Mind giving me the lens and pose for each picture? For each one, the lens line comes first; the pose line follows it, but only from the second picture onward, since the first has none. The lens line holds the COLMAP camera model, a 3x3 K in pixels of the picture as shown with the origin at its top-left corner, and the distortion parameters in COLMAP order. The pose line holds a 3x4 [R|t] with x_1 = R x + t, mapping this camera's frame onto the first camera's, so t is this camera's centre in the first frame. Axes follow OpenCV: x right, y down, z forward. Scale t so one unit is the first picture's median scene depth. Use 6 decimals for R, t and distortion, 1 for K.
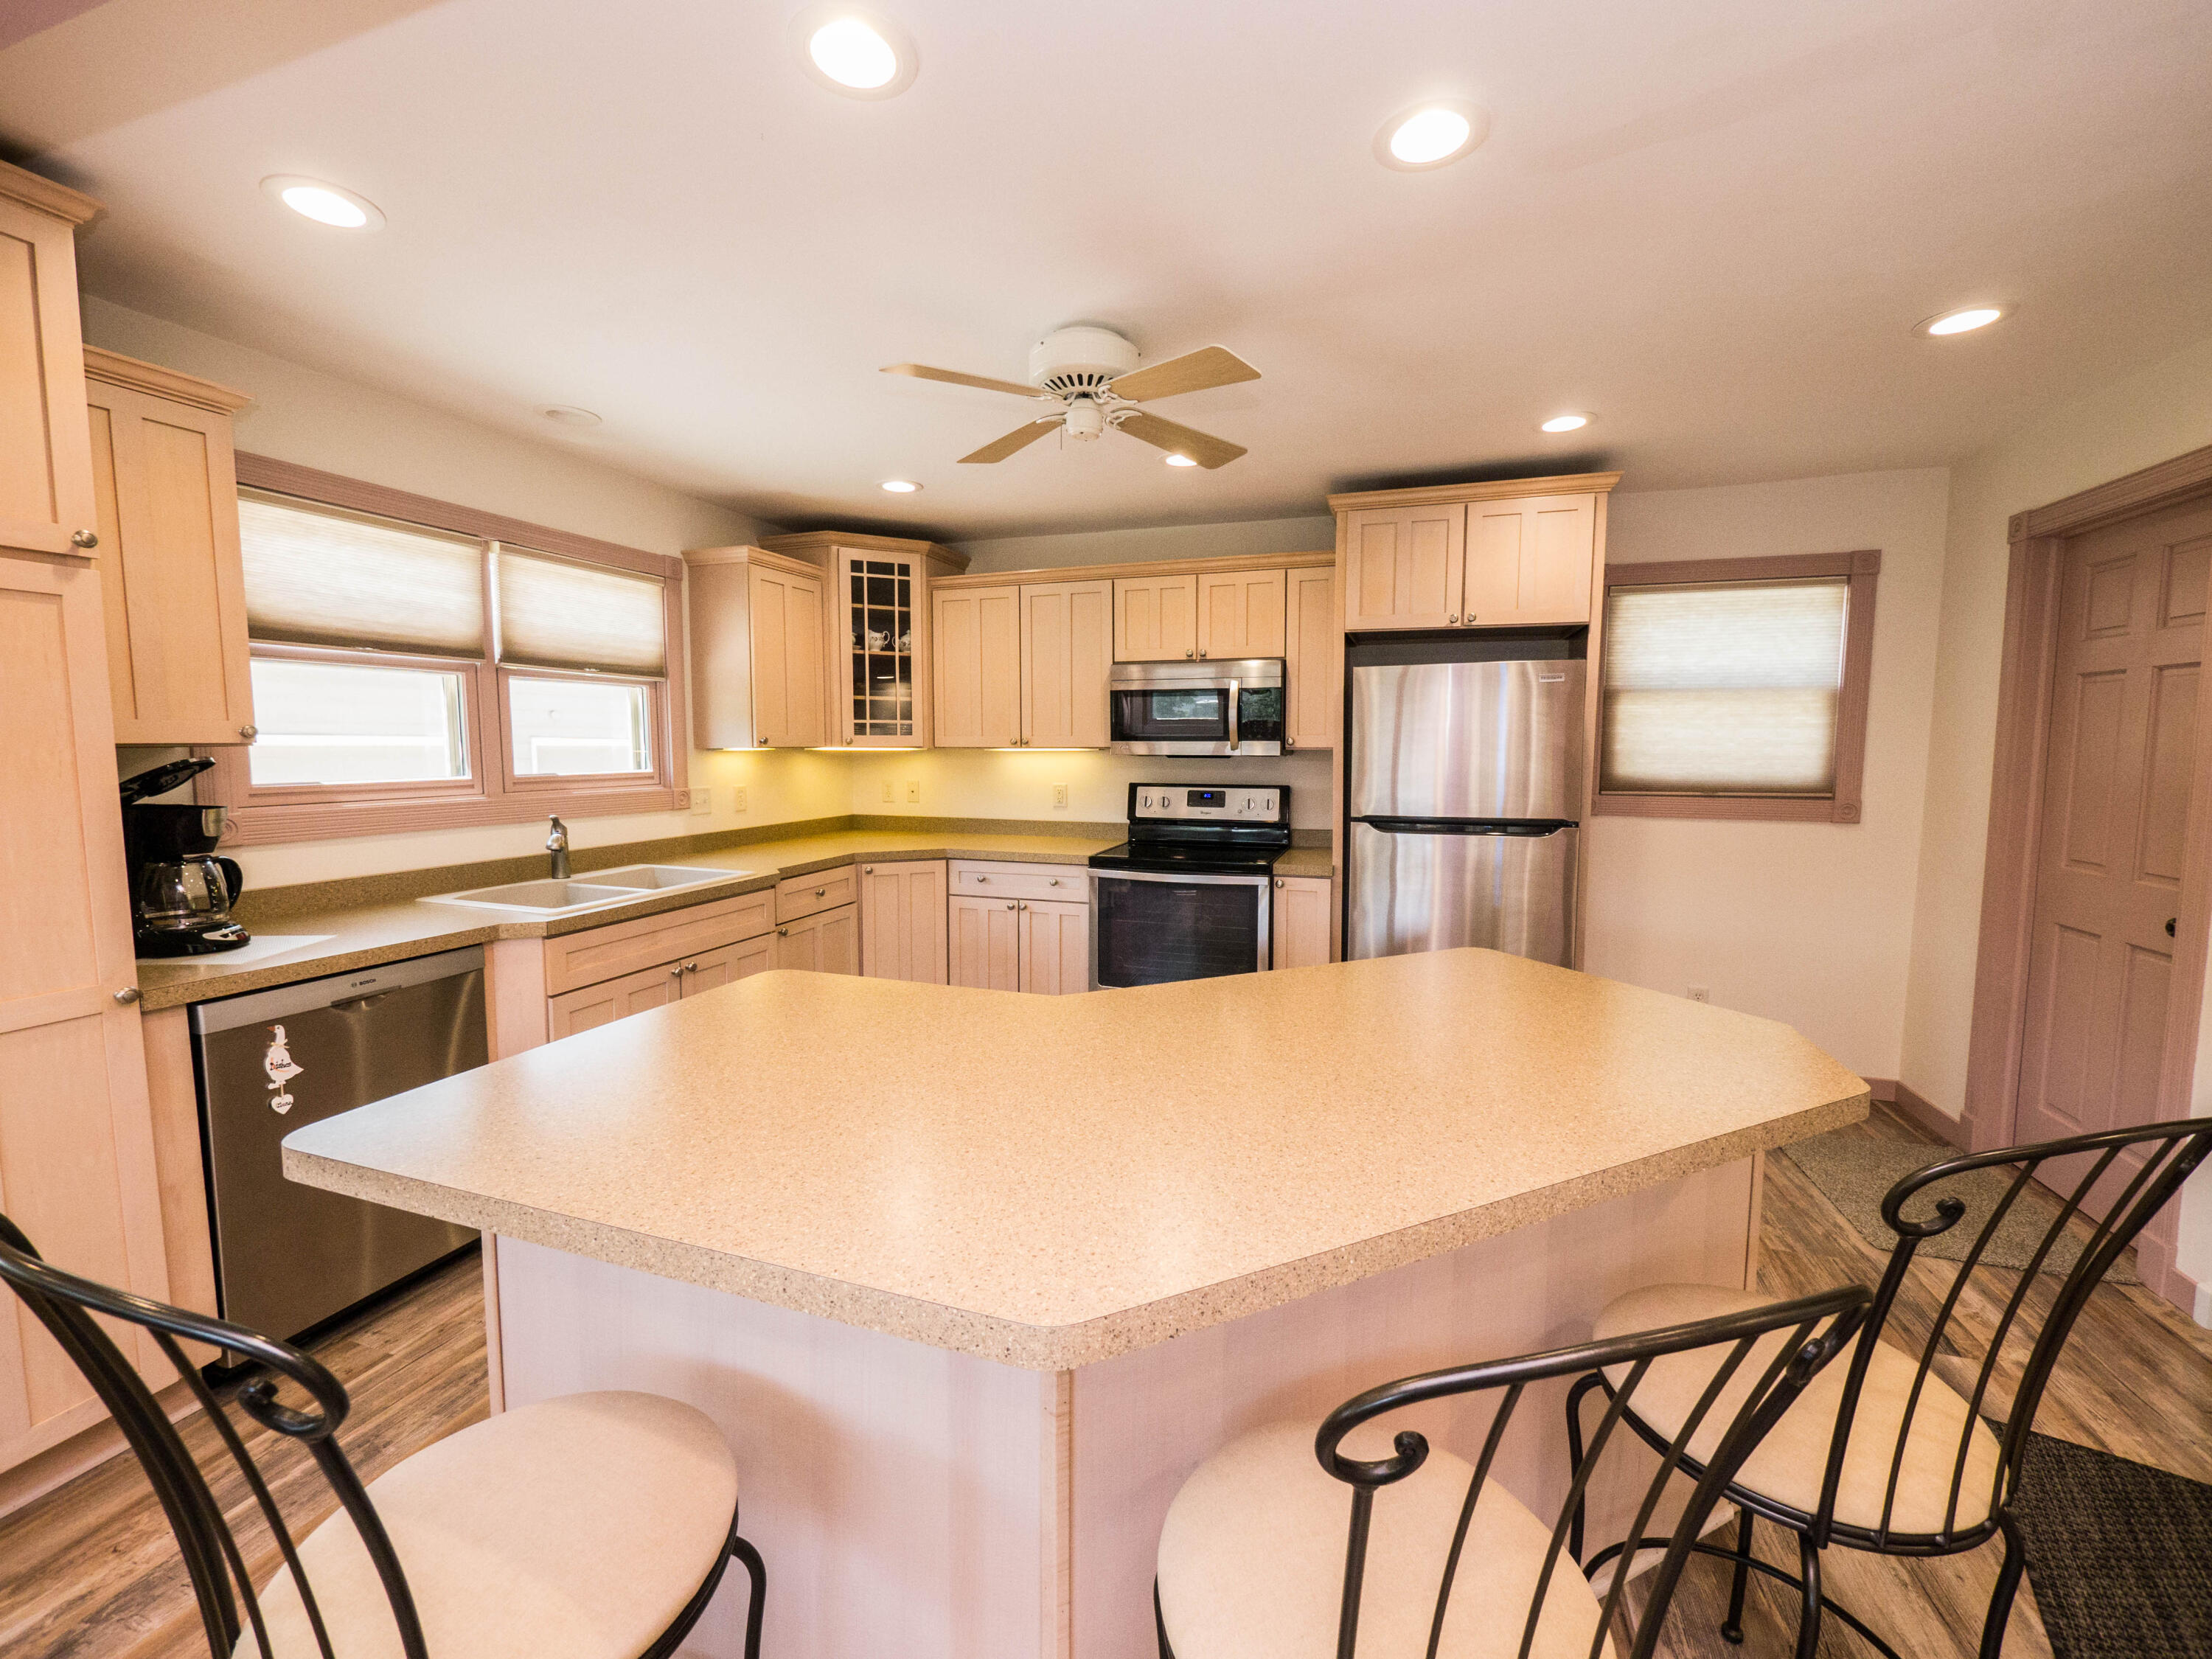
lens RADIAL K [[913.0, 0, 1106.8], [0, 913.0, 814.0], [0, 0, 1]] dist [-0.007475, 0.000066]
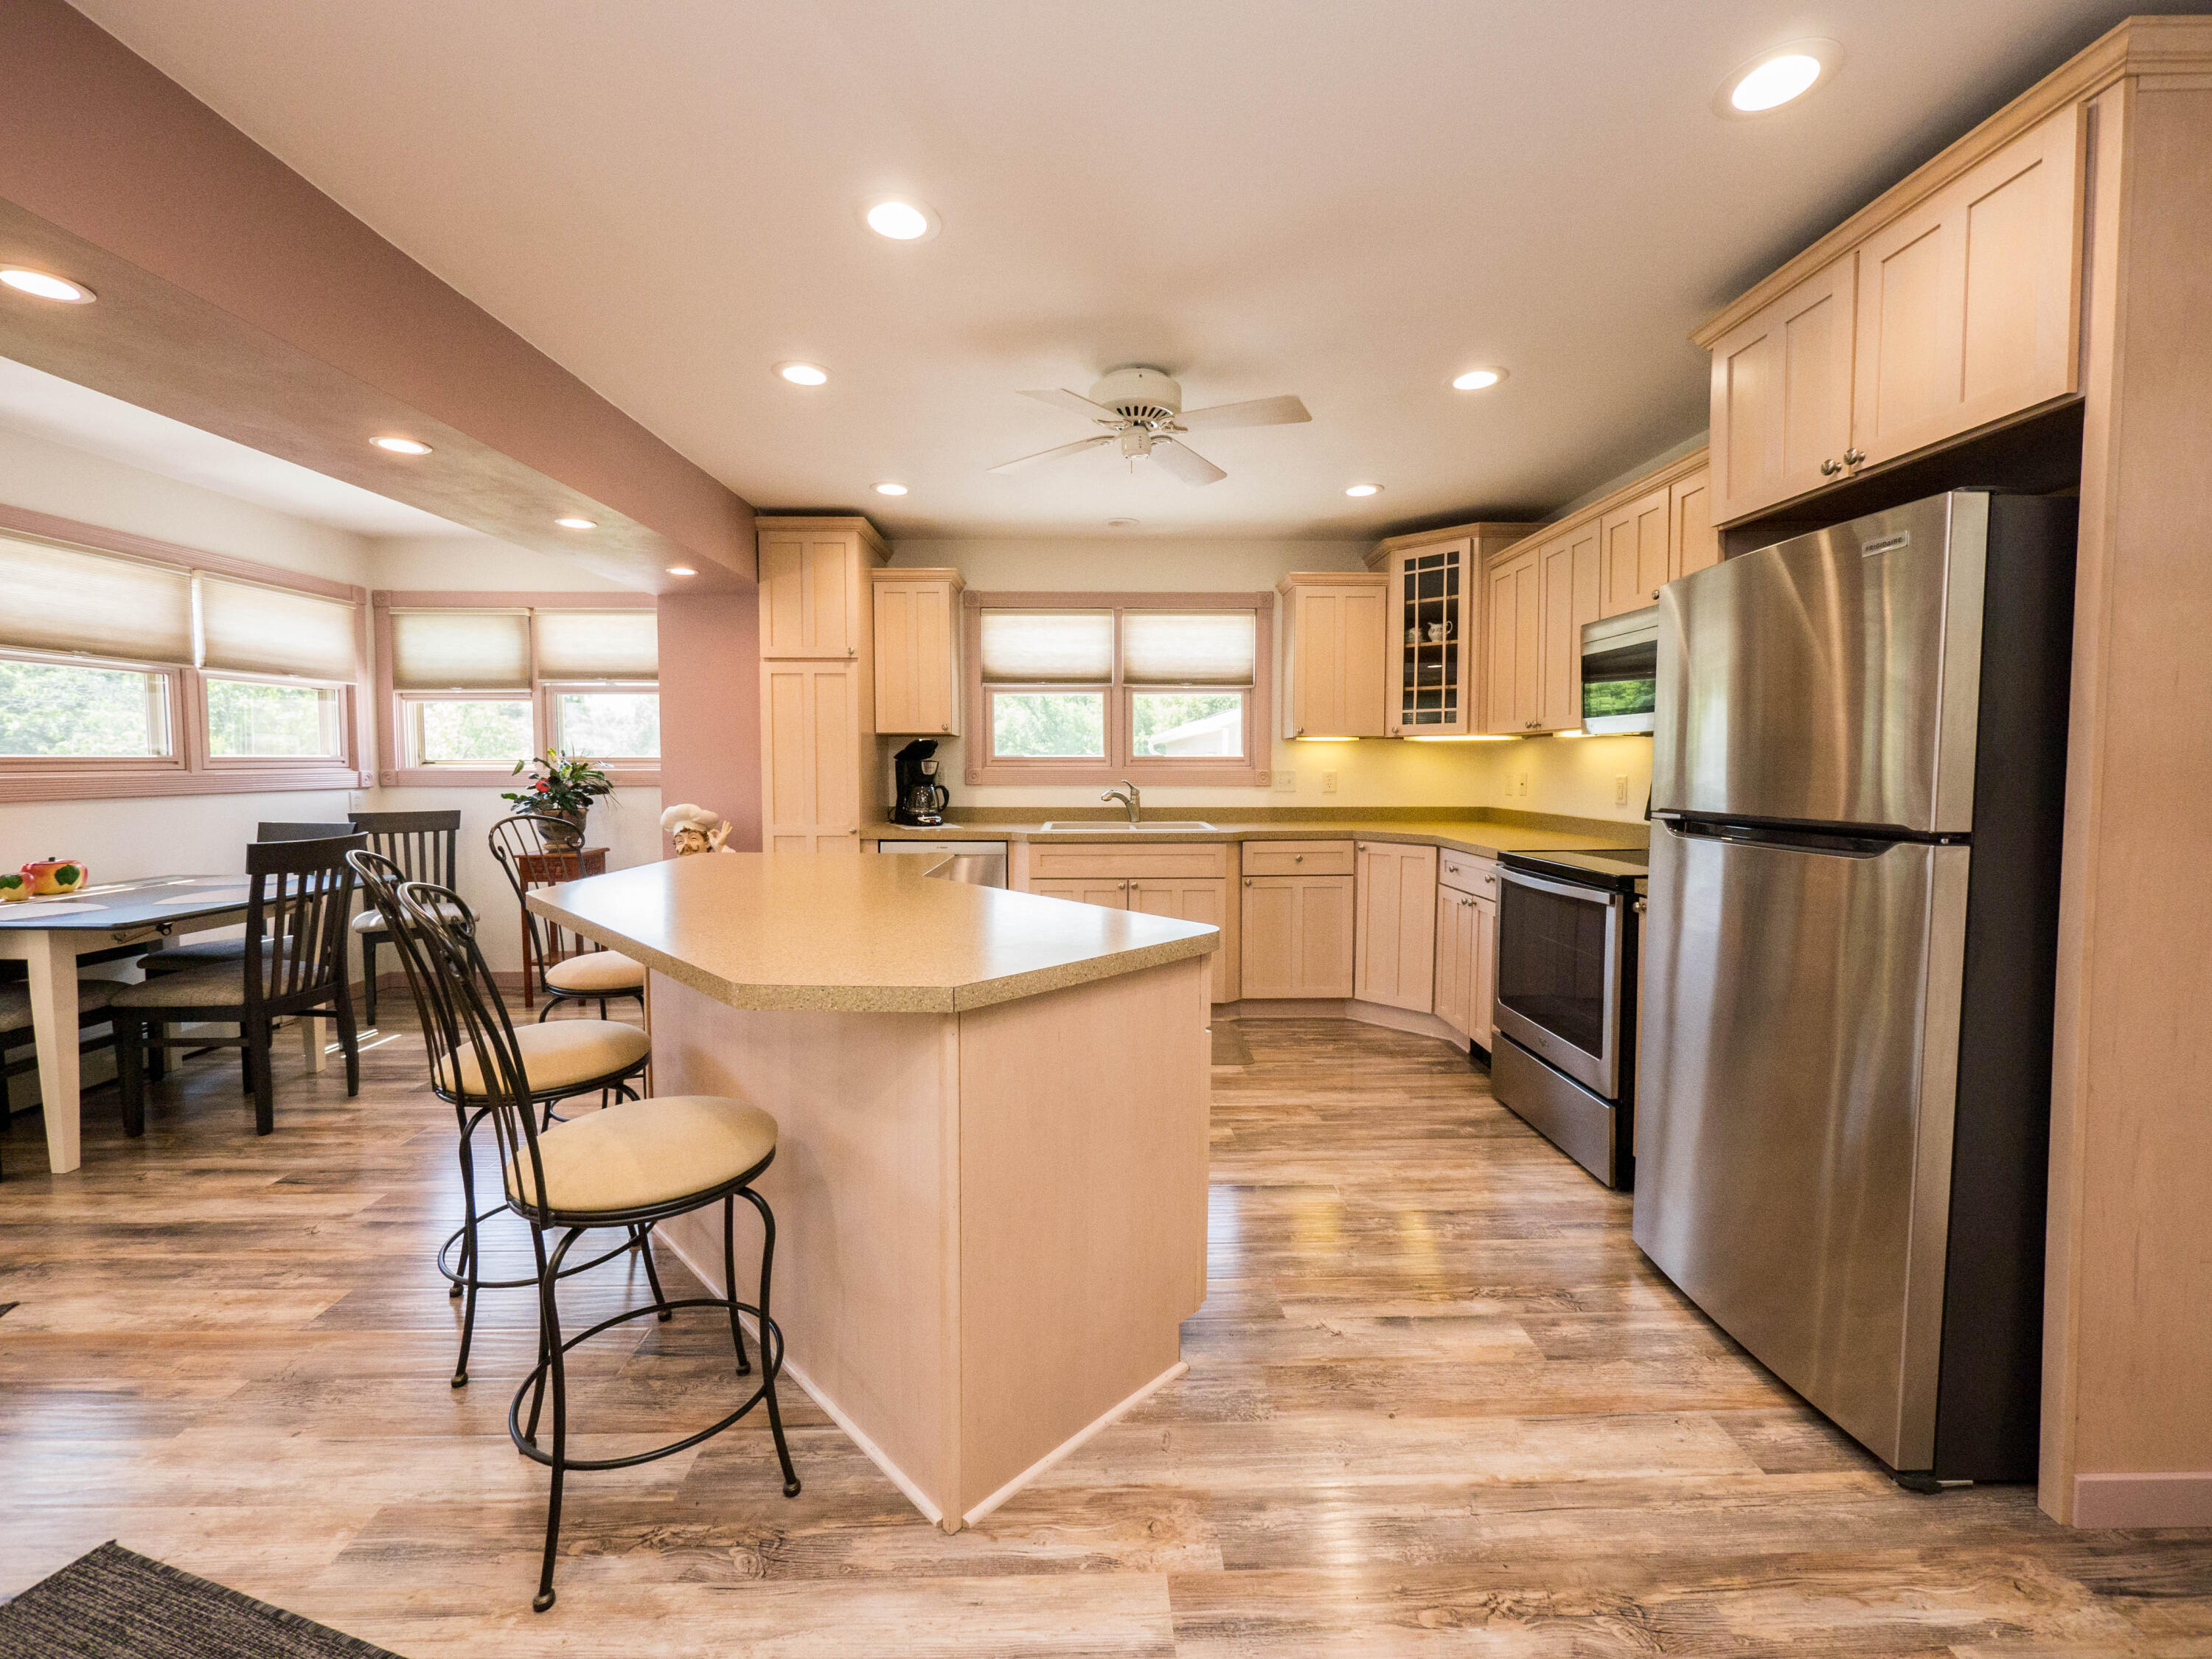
lens RADIAL K [[913.0, 0, 1101.0], [0, 913.0, 813.2], [0, 0, 1]] dist [-0.007475, 0.000066]
pose [[0.333375, 0.050314, -0.941451, 0.680649], [-0.073218, 0.996941, 0.027353, 0.014654], [0.939947, 0.059812, 0.336039, 0.355717]]
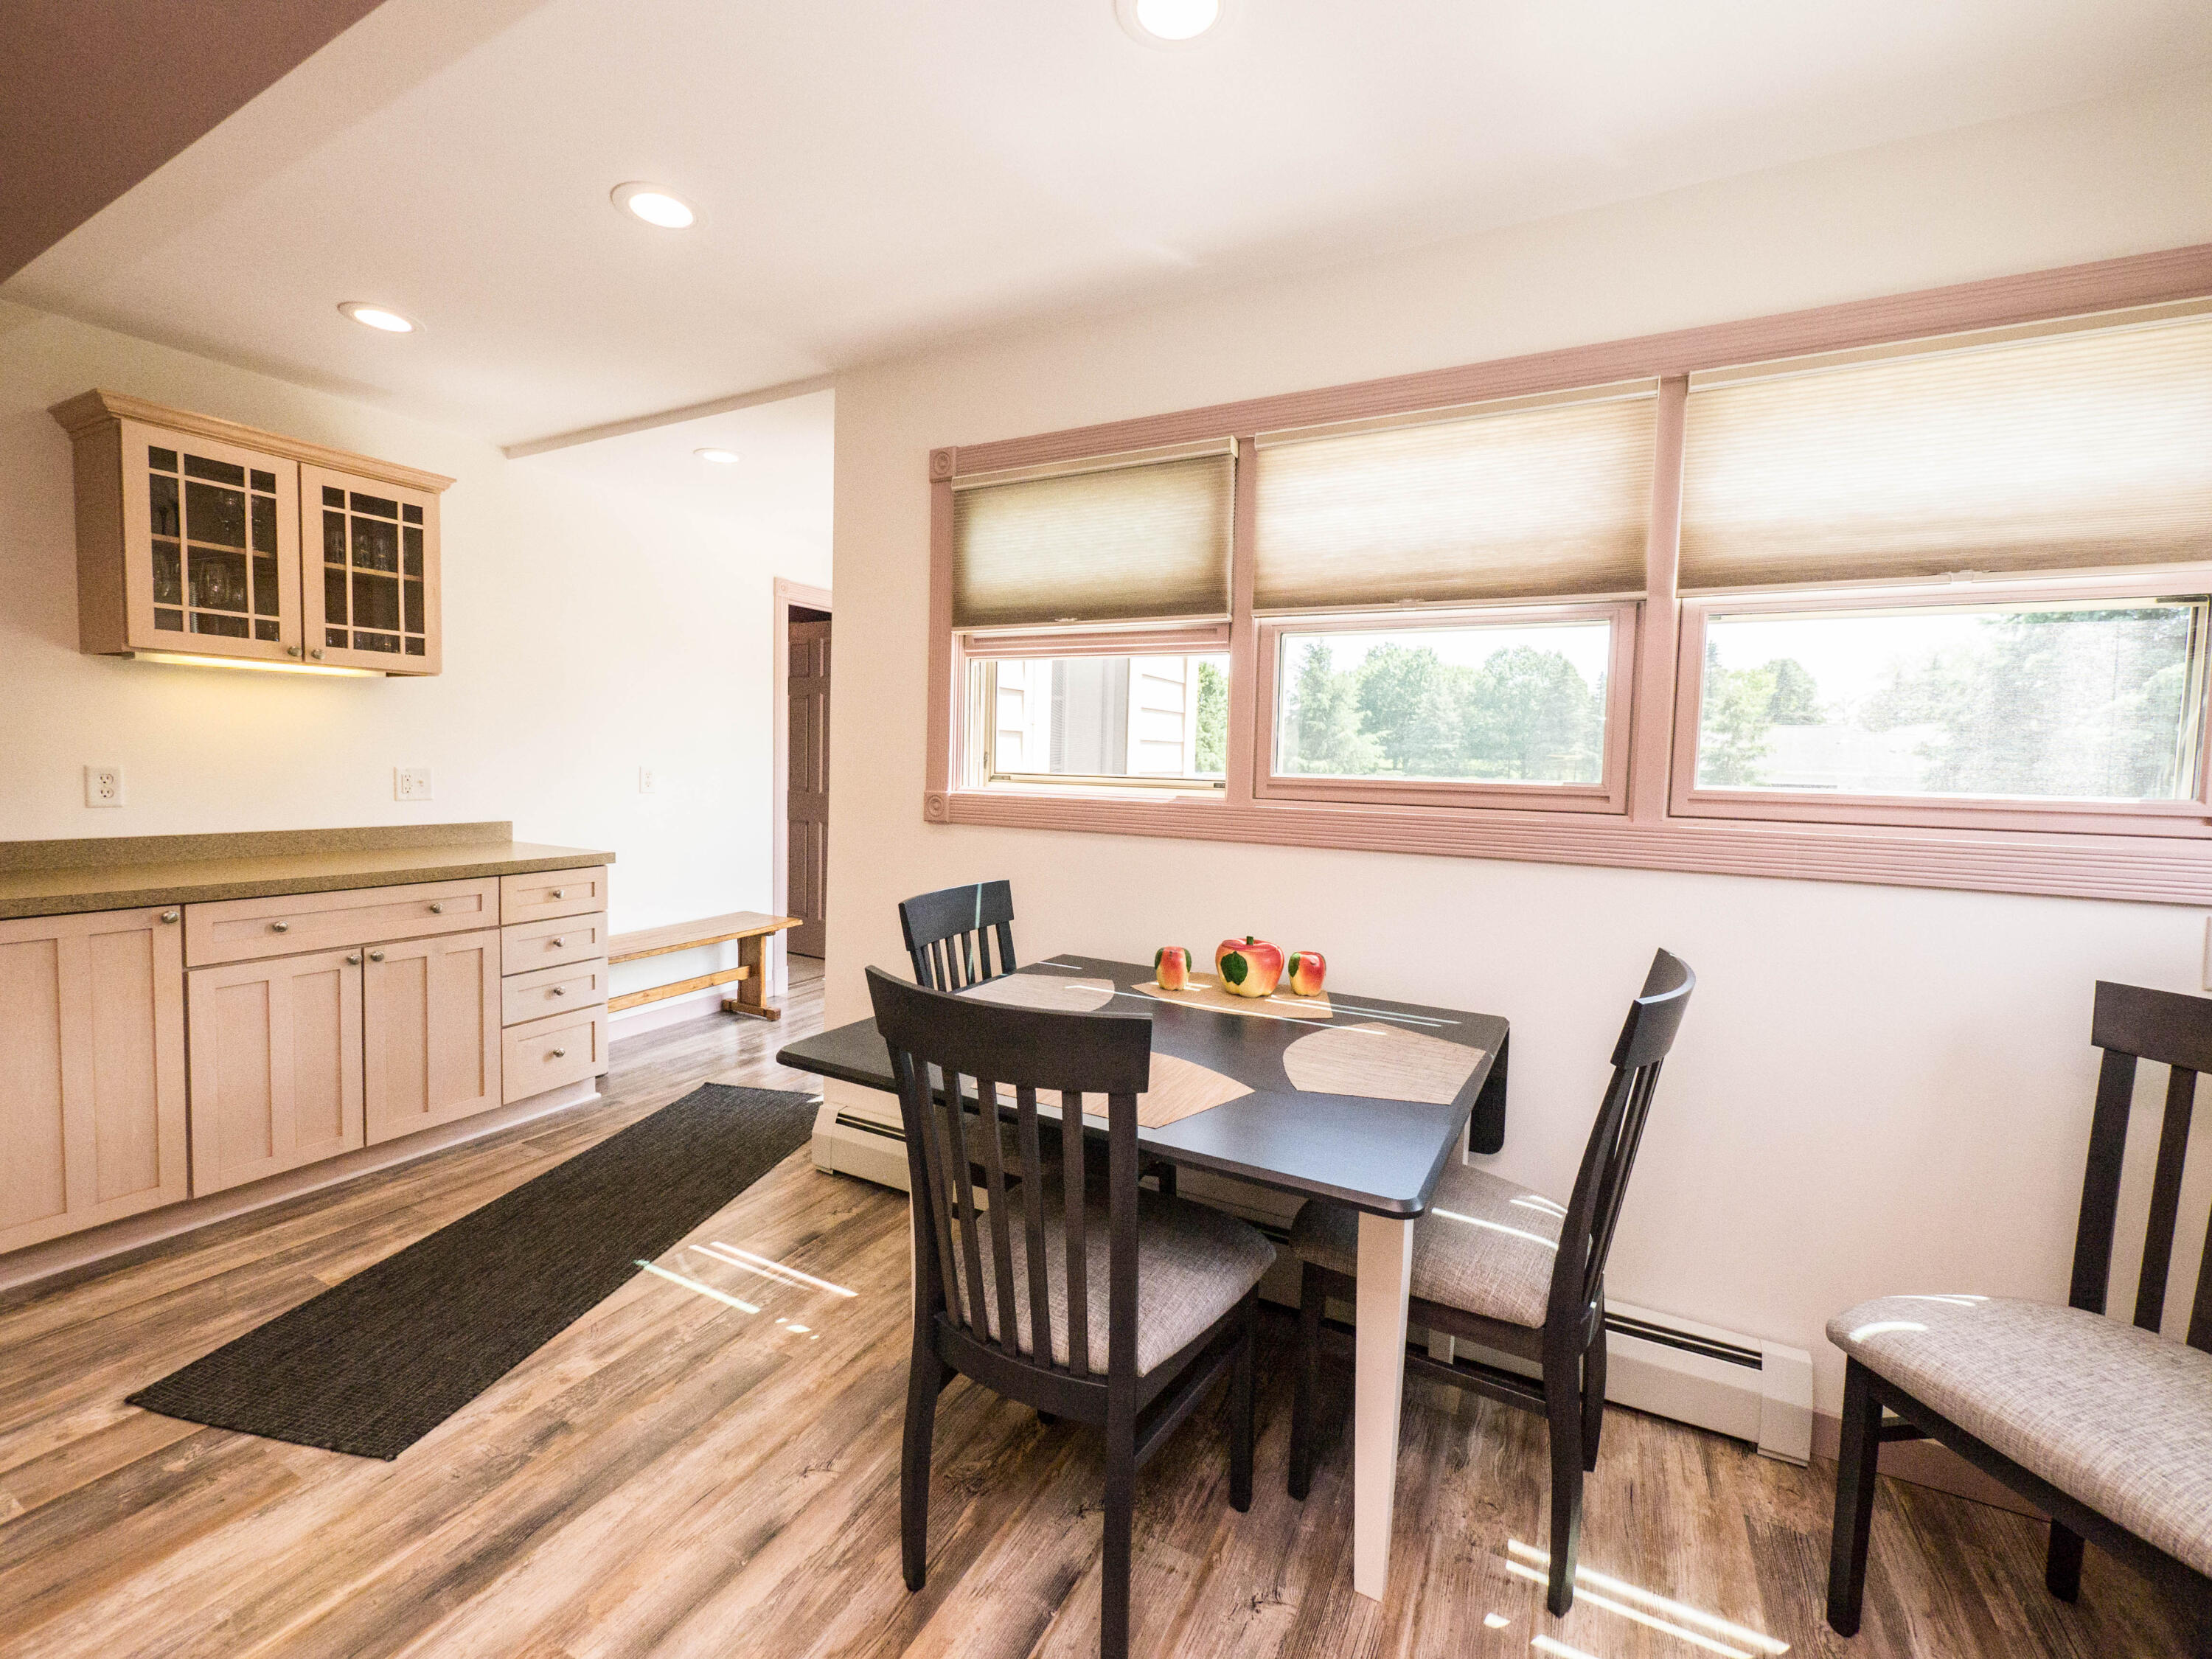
lens RADIAL K [[913.0, 0, 1101.2], [0, 913.0, 821.5], [0, 0, 1]] dist [-0.007475, 0.000066]
pose [[-0.987287, -0.037327, 0.154503, -0.418488], [-0.015358, 0.989889, 0.141014, 0.008869], [-0.158204, 0.136848, -0.977877, 0.258489]]
